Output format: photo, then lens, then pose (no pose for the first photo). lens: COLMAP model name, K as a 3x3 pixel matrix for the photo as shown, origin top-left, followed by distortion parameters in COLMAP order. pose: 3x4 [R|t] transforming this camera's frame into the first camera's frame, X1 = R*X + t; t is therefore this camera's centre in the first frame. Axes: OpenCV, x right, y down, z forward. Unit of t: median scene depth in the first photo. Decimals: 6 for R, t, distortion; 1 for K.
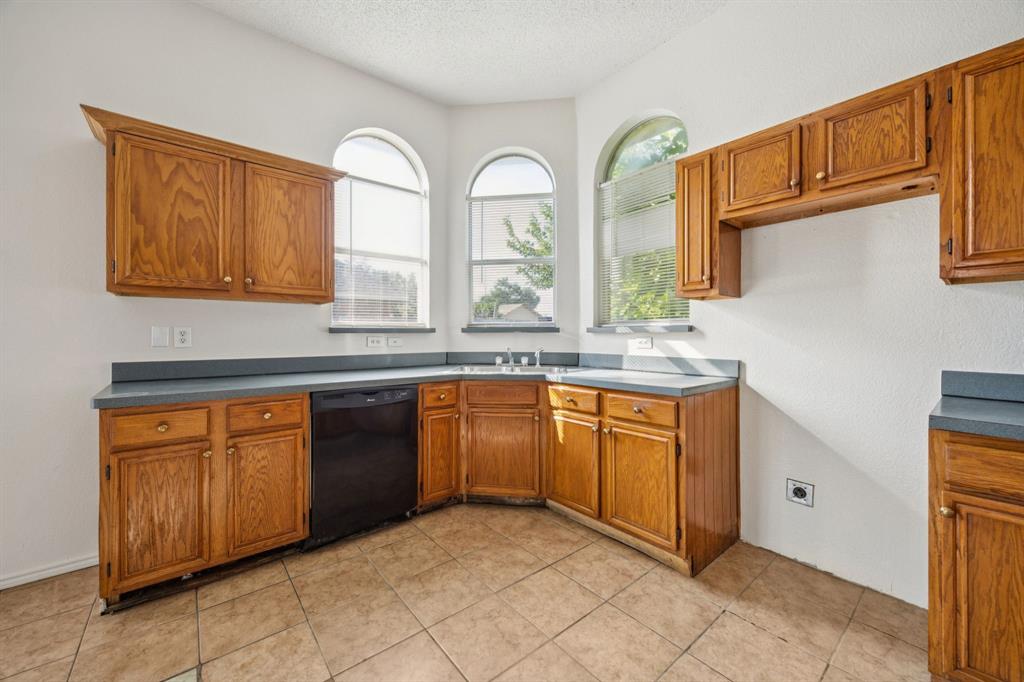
lens RADIAL K [[395.4, 0, 508.5], [0, 395.4, 335.1], [0, 0, 1]] dist [0.000543, 0.000288]
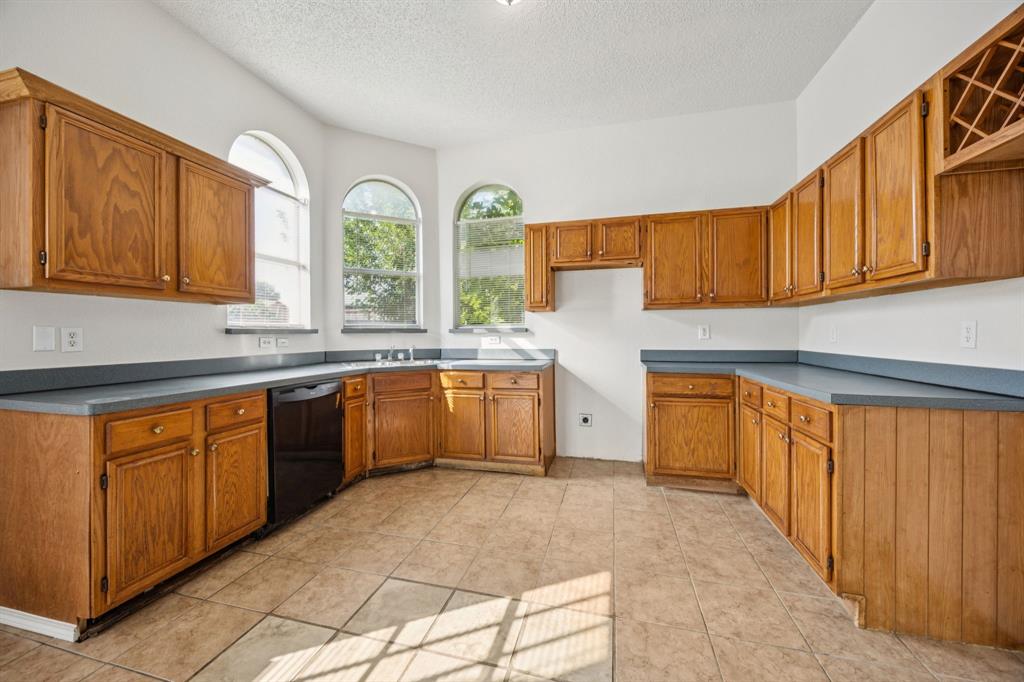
lens RADIAL K [[395.4, 0, 507.7], [0, 395.4, 335.4], [0, 0, 1]] dist [0.000543, 0.000288]
pose [[0.809938, -0.006997, 0.586474, -0.613972], [0.007956, 0.999968, 0.000943, 0.003560], [-0.586461, 0.003902, 0.809968, -0.264699]]
